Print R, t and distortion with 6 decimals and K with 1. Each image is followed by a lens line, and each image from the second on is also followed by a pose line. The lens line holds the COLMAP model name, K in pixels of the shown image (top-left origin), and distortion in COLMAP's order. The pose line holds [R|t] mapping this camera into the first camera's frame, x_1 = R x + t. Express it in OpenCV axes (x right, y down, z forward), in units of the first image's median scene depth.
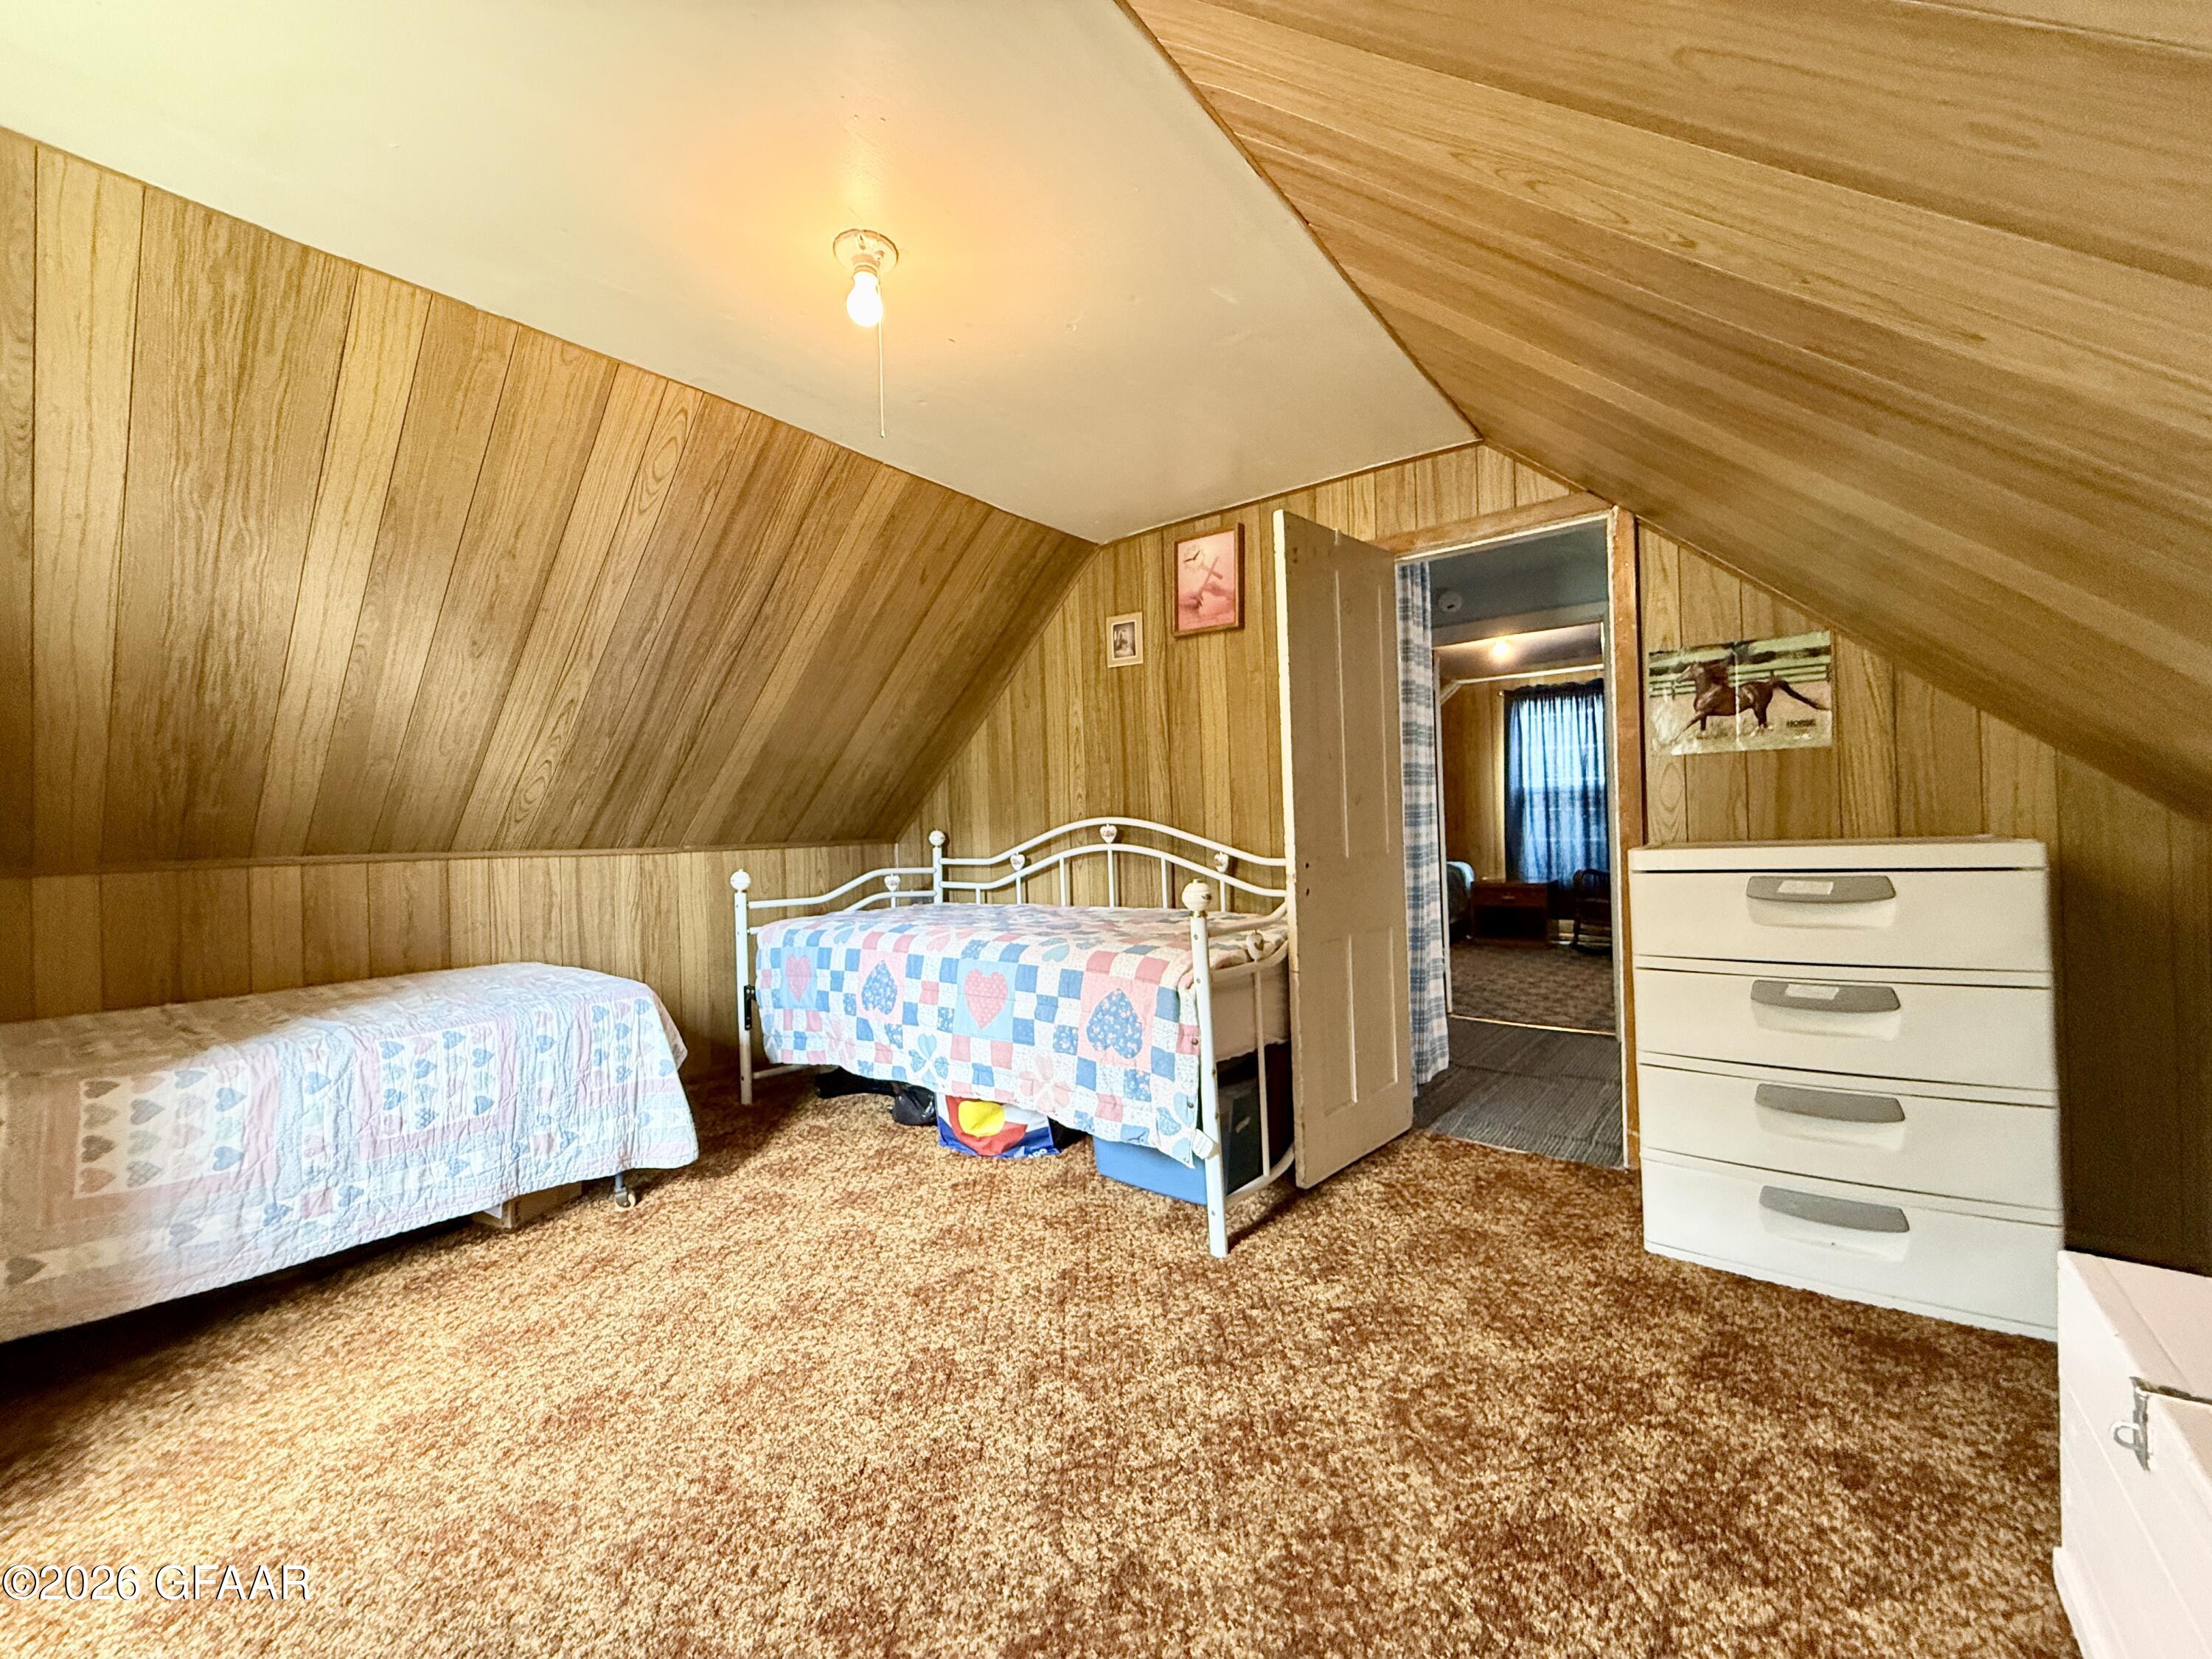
lens RADIAL K [[885.5, 0, 1100.5], [0, 885.5, 830.9], [0, 0, 1]] dist [-0.000311, -0.000002]
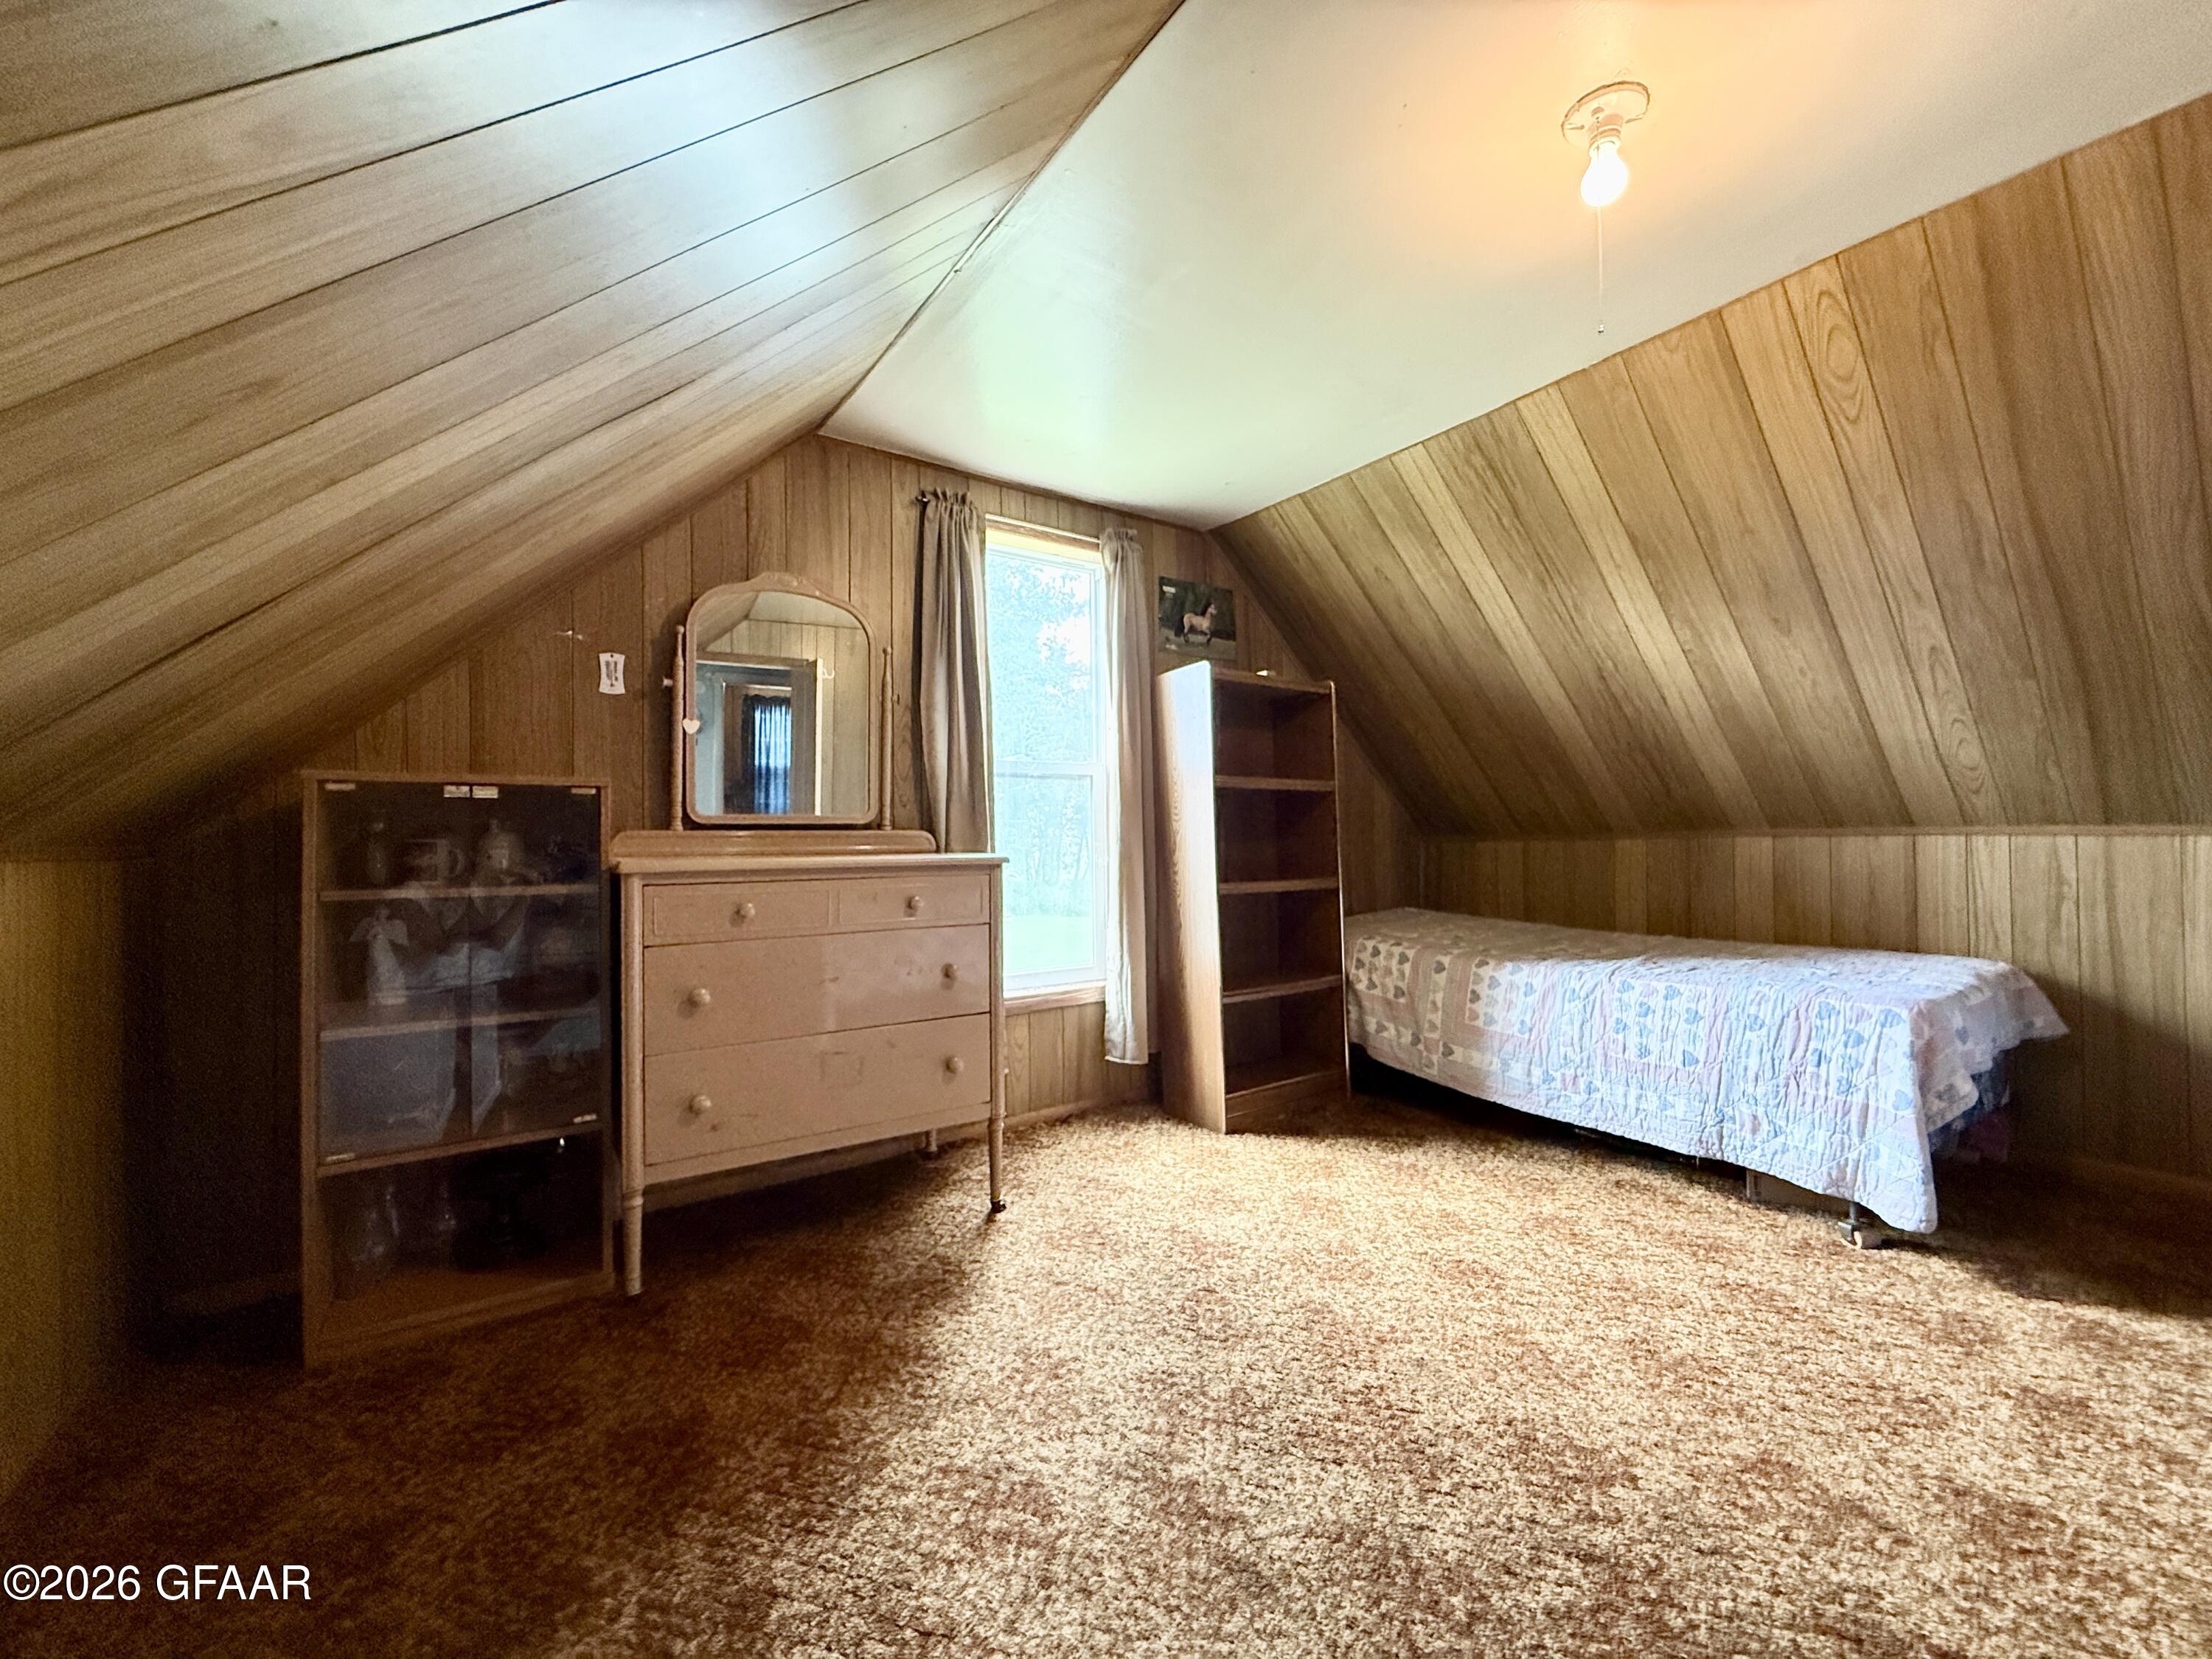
lens RADIAL K [[885.5, 0, 1100.5], [0, 885.5, 830.9], [0, 0, 1]] dist [-0.000311, -0.000002]
pose [[-0.293332, 0.019380, -0.955814, 0.567900], [0.018225, 0.999726, 0.014678, -0.001190], [0.955837, -0.013115, -0.293605, 0.649436]]
